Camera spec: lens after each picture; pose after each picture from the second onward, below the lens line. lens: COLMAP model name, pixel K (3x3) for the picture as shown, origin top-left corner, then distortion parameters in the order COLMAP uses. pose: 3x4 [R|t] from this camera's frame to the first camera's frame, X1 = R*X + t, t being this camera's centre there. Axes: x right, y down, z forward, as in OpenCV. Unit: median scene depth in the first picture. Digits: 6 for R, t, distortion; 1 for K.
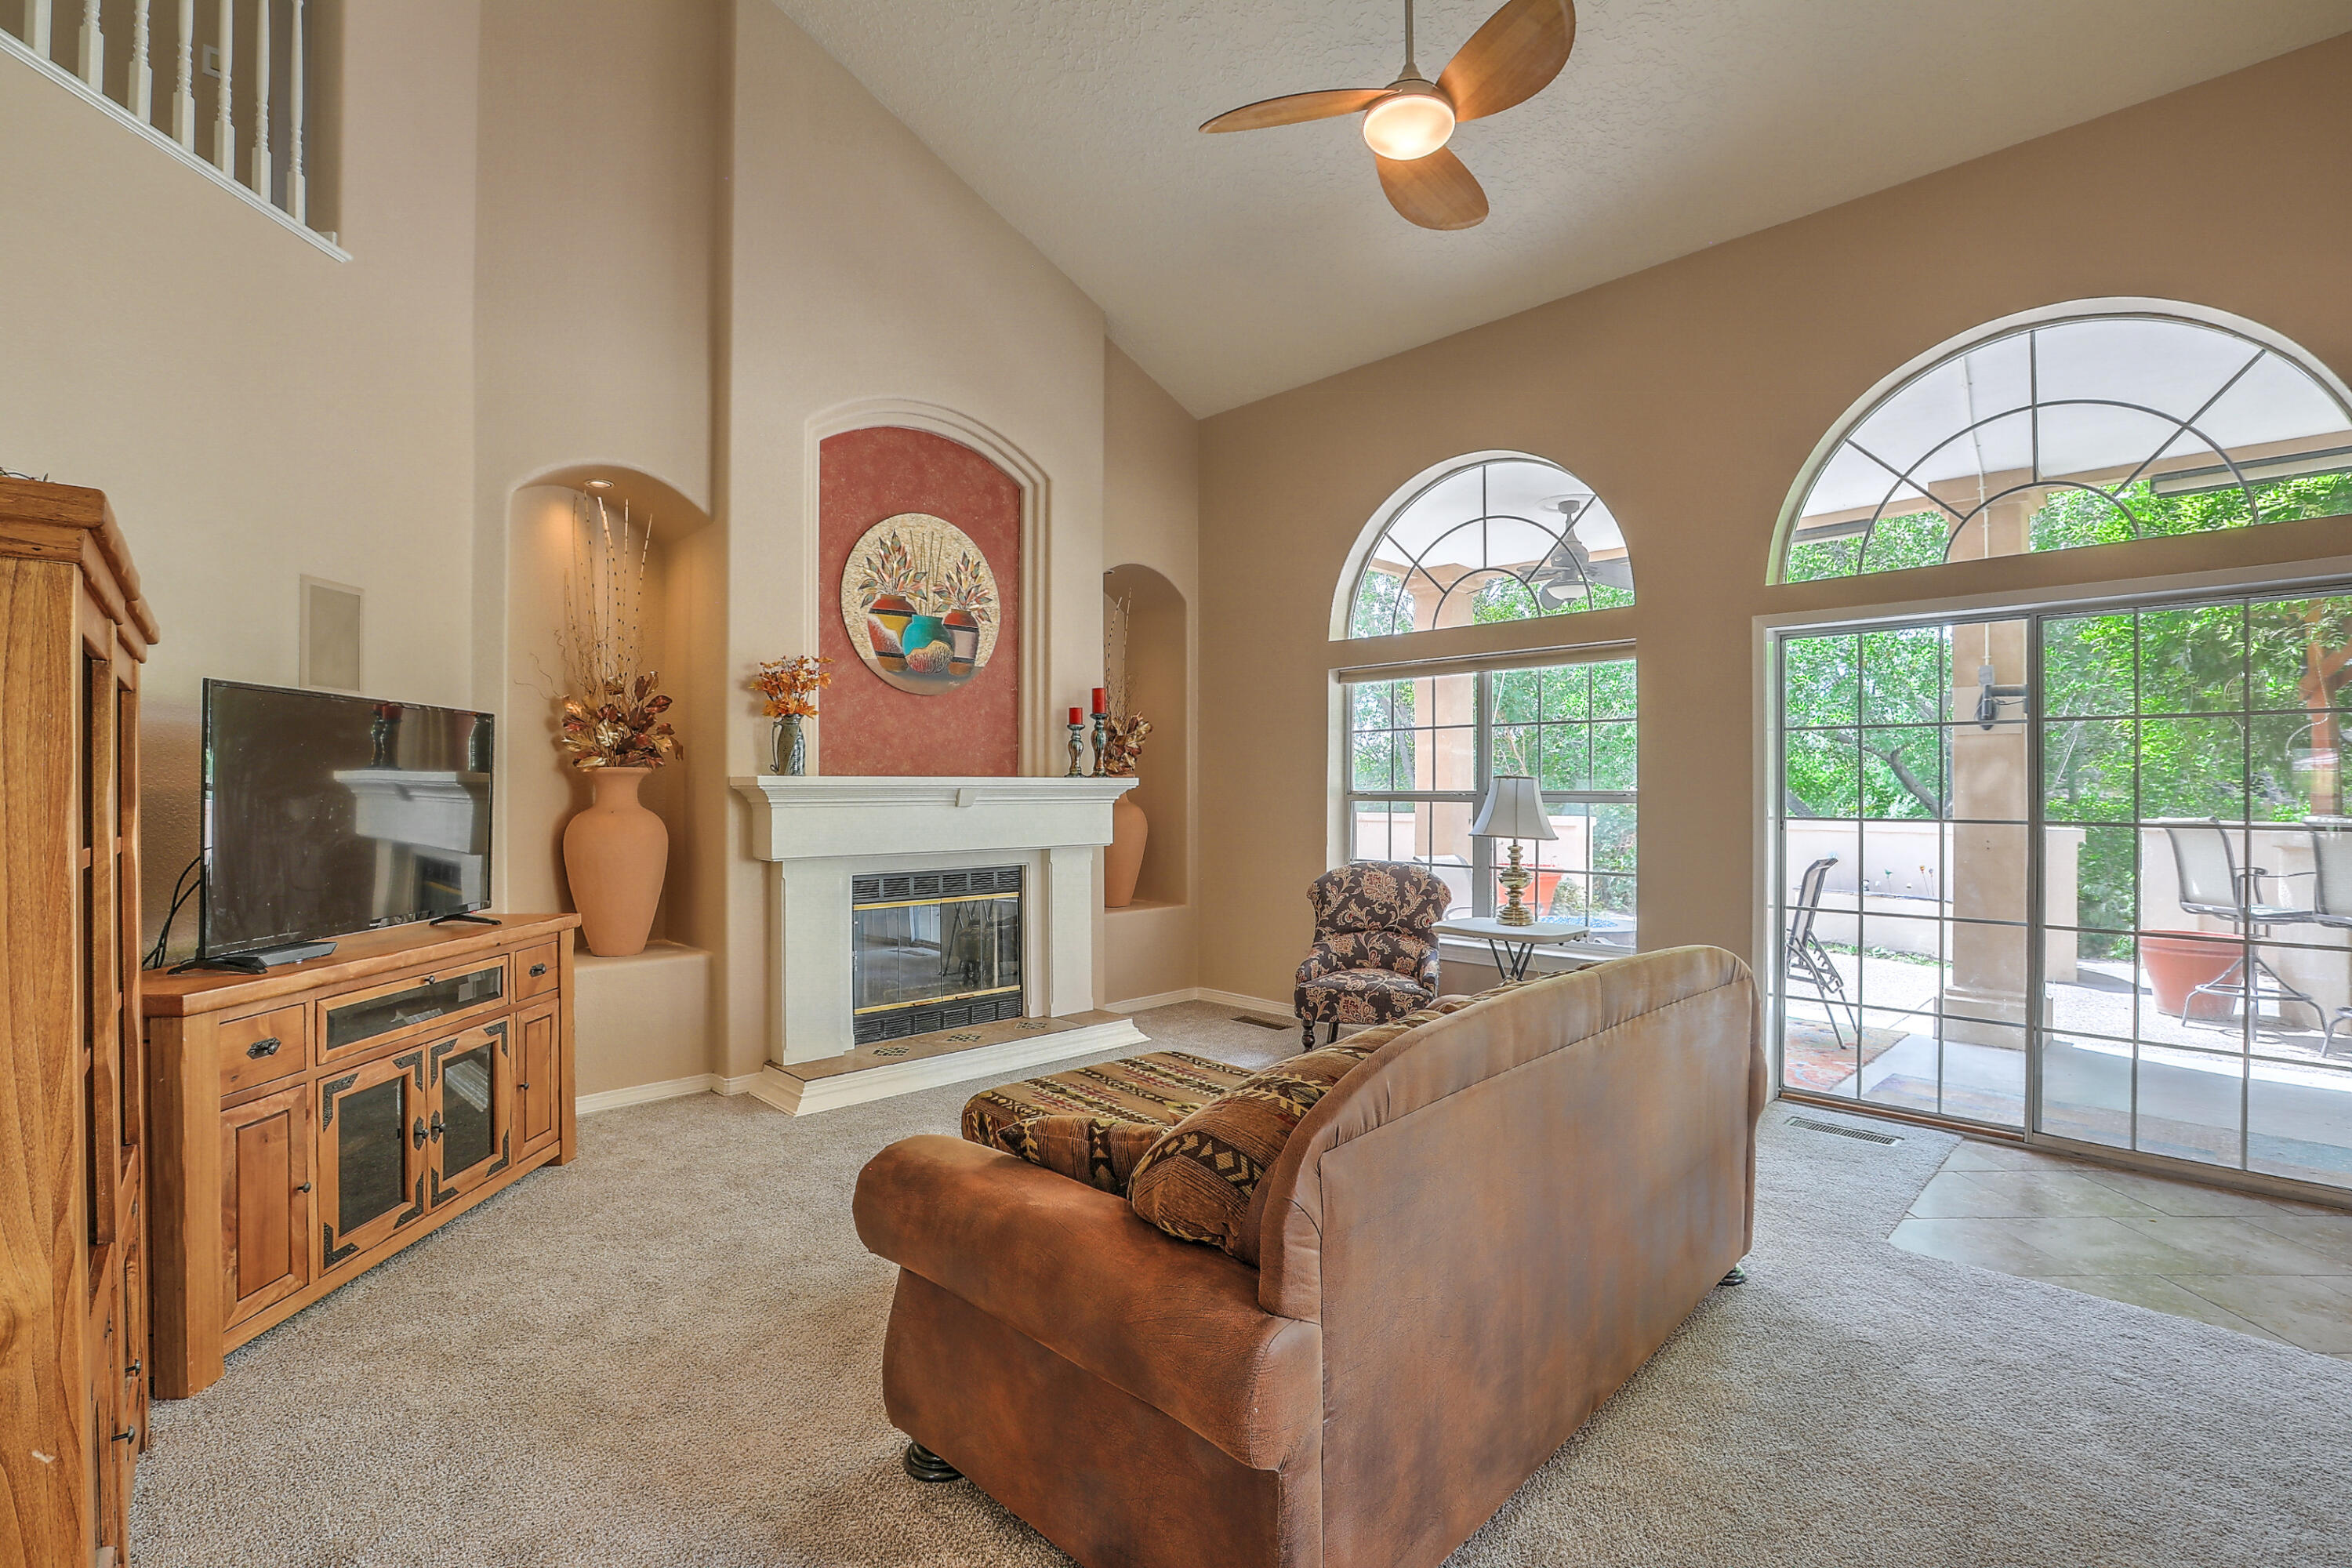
lens RADIAL K [[1064.1, 0, 1176.0], [0, 1064.1, 784.0], [0, 0, 1]] dist [-0.047695, 0.015076]
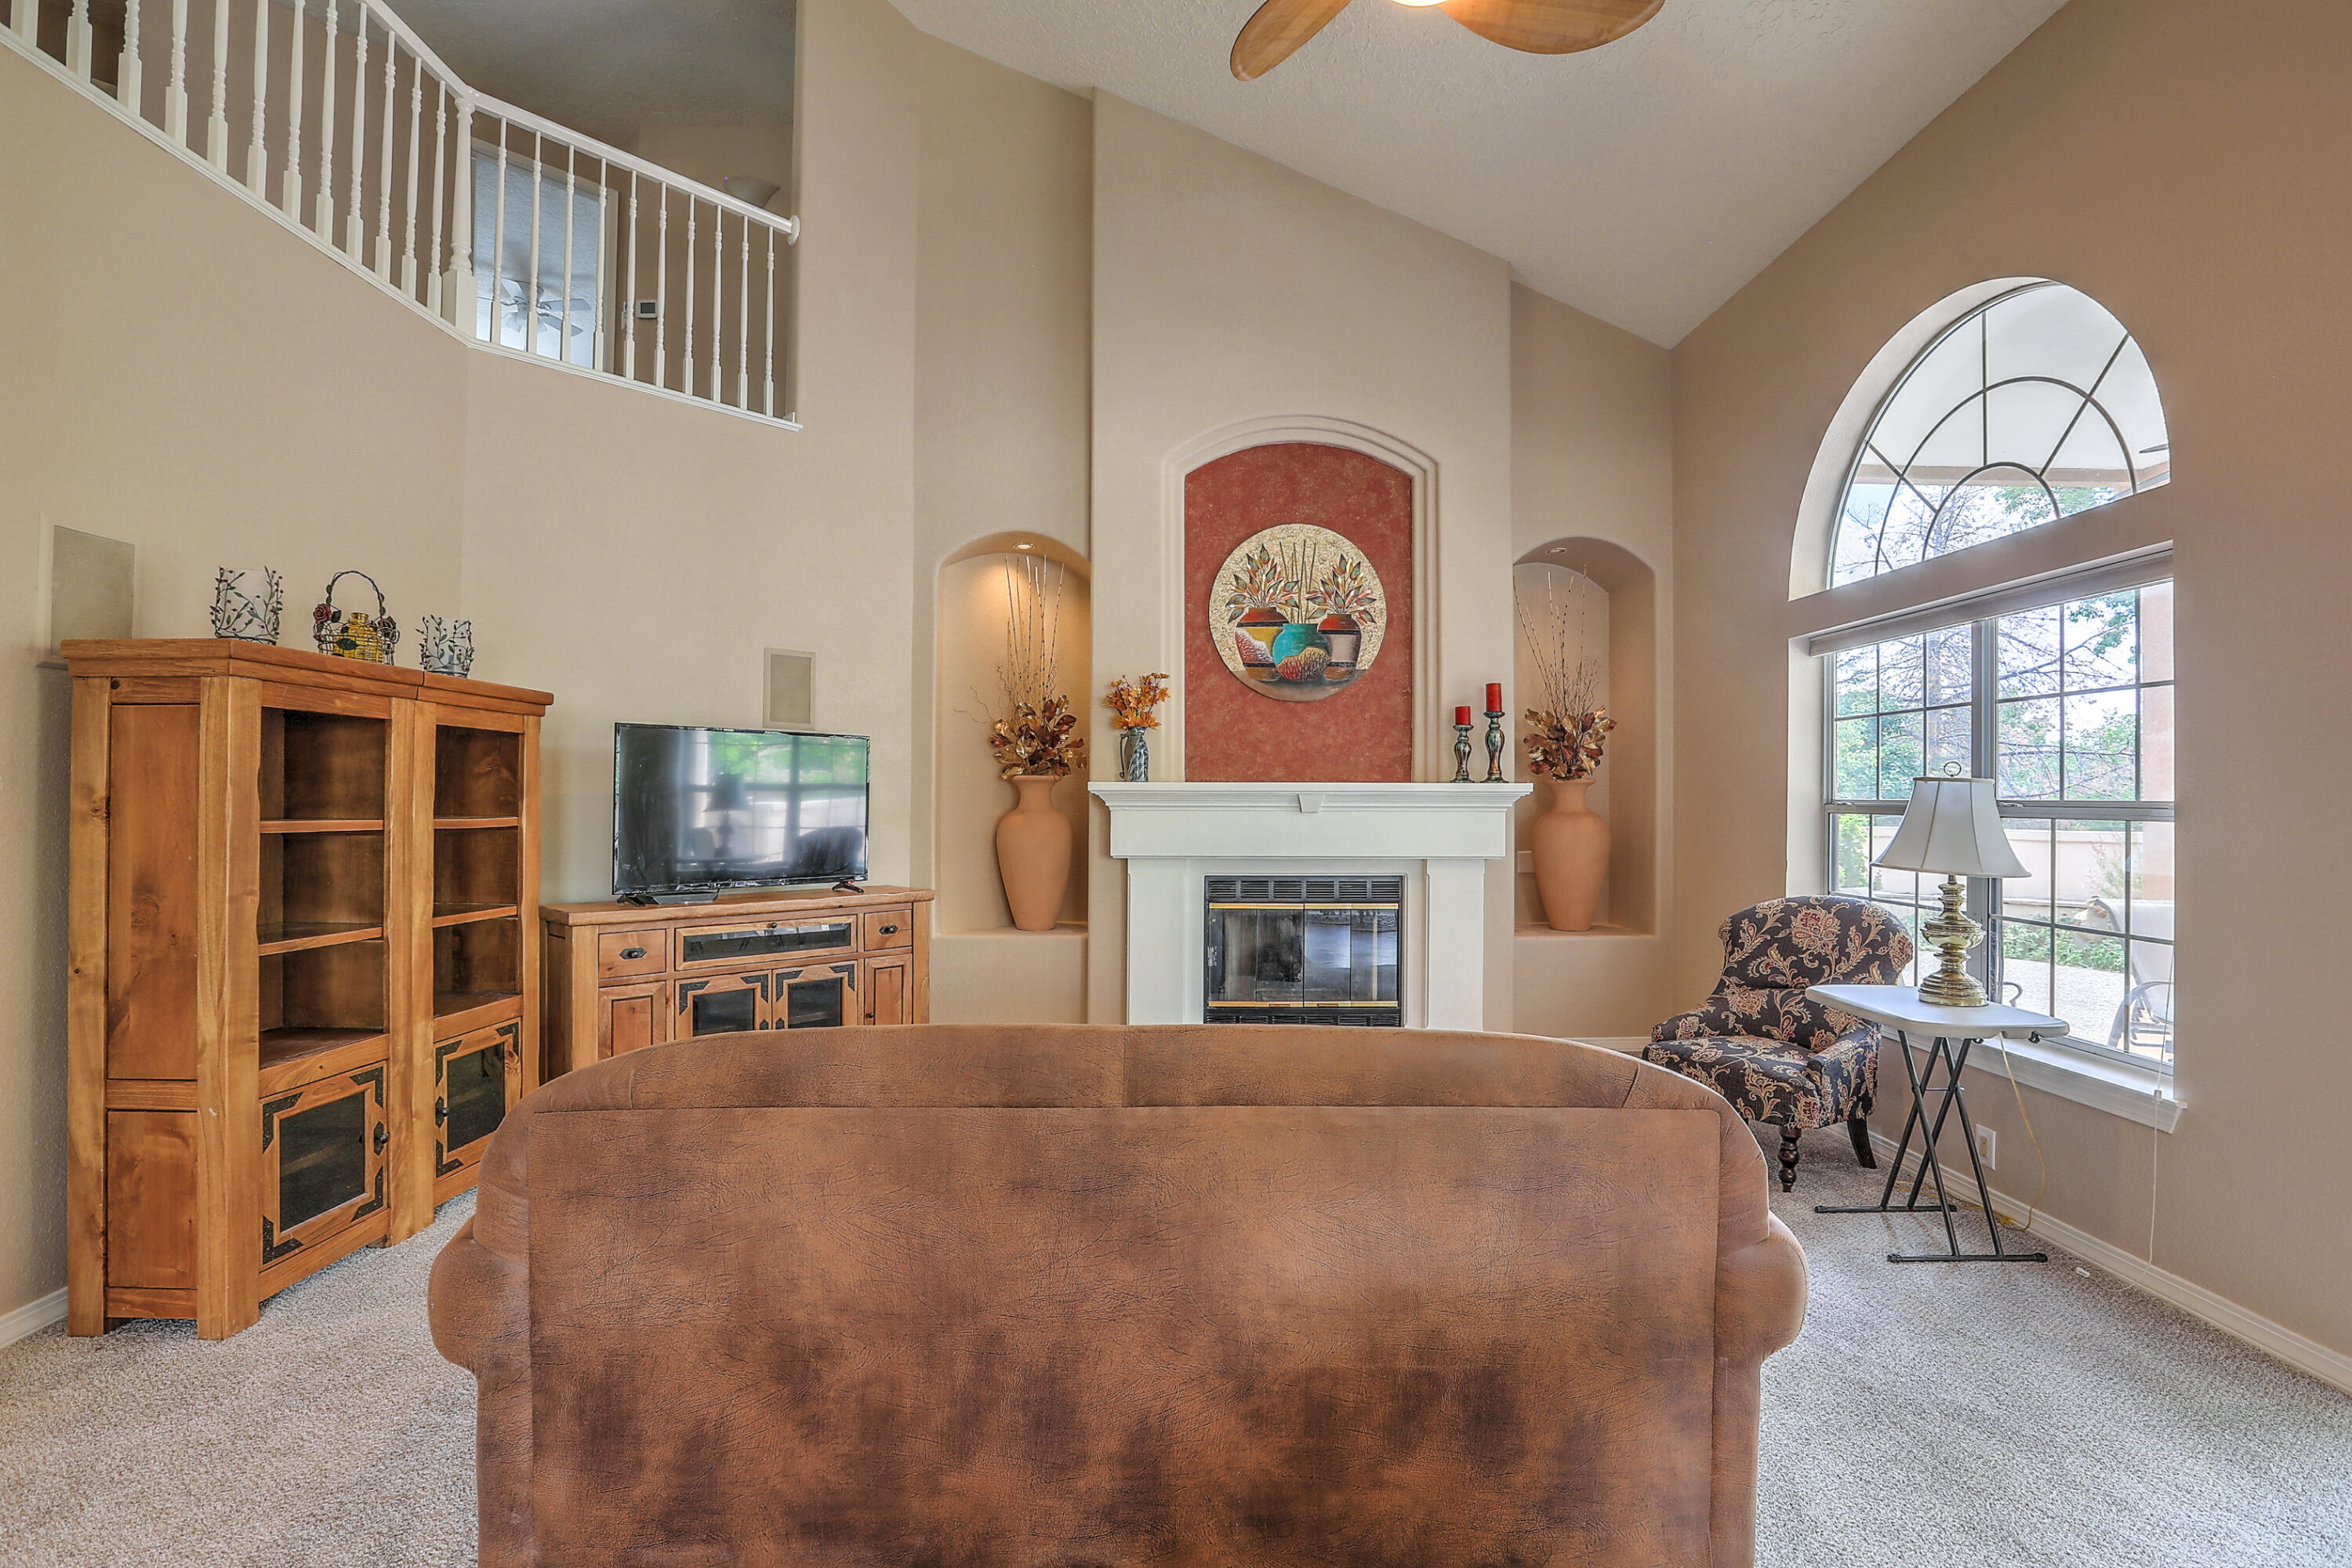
lens RADIAL K [[1064.1, 0, 1176.0], [0, 1064.1, 784.0], [0, 0, 1]] dist [-0.047695, 0.015076]
pose [[0.730930, -0.003892, -0.682441, 0.371201], [-0.003136, 0.999954, -0.009061, 0.004280], [0.682445, 0.008763, 0.730884, 0.178988]]
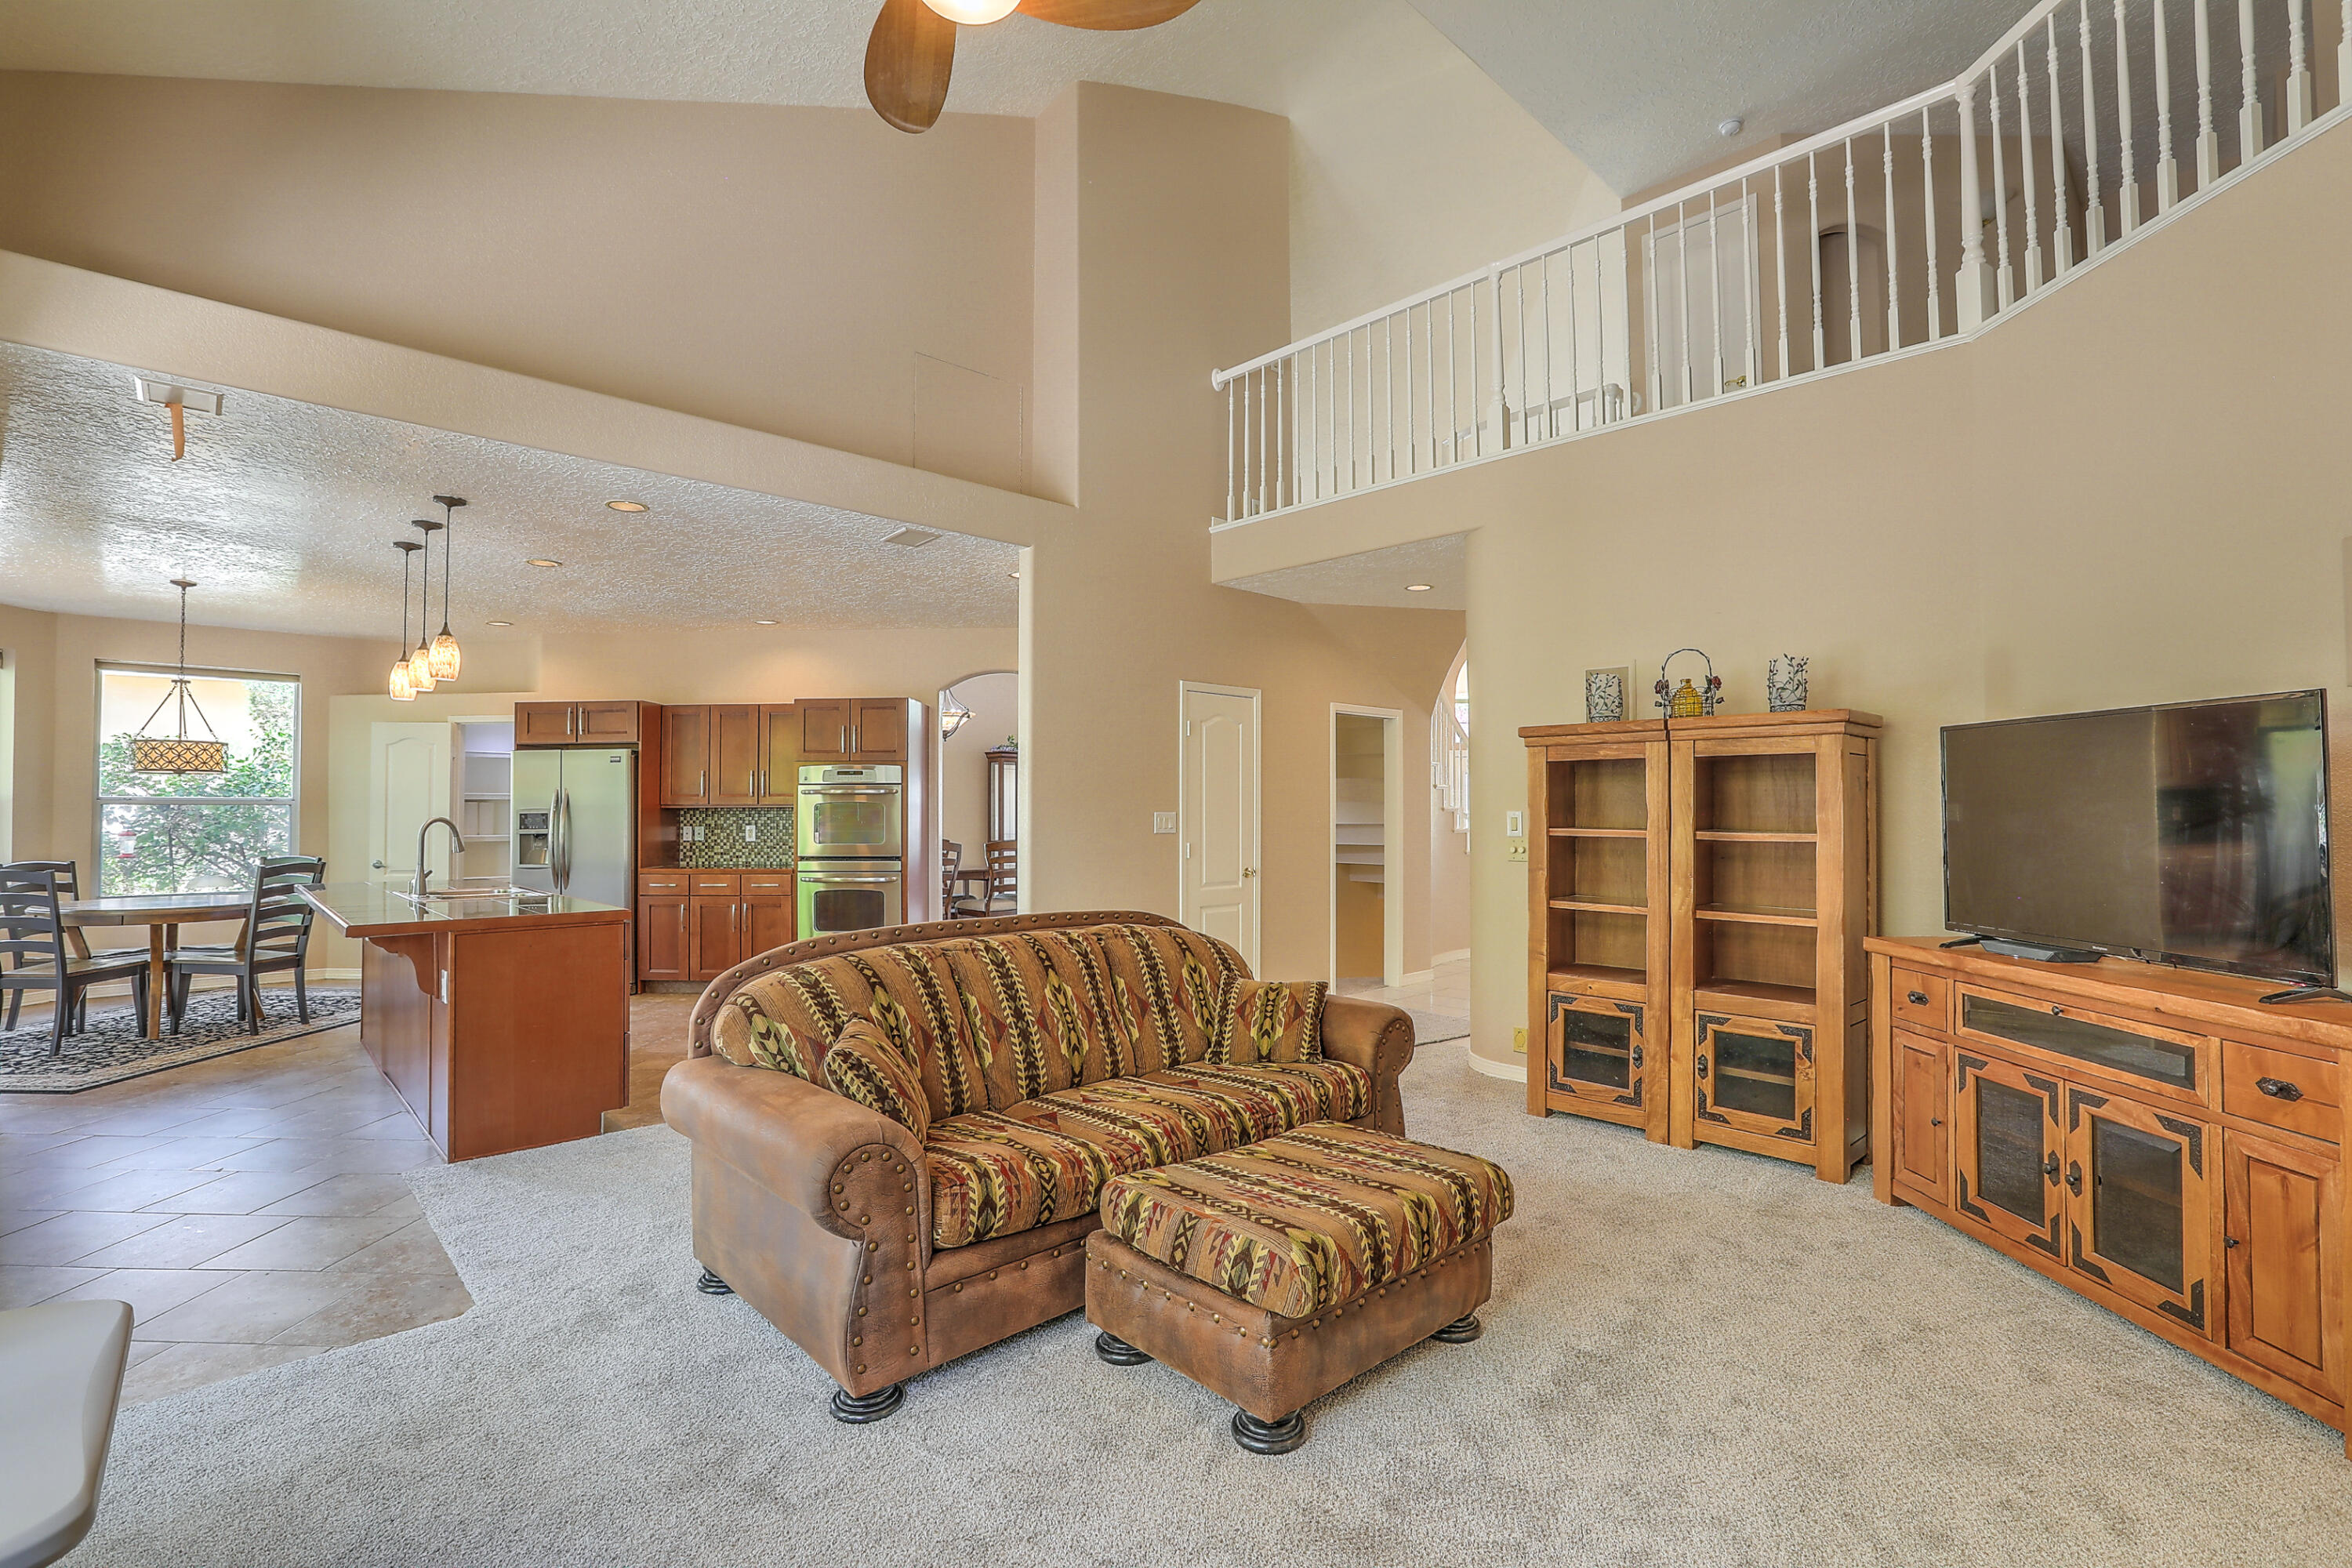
lens RADIAL K [[1067.0, 0, 1176.0], [0, 1067.0, 784.0], [0, 0, 1]] dist [-0.046032, 0.018716]
pose [[-0.999844, -0.000368, -0.017684, 0.048500], [0.000102, 0.999647, -0.026562, 0.005902], [0.017688, -0.026559, -0.999491, 1.070091]]
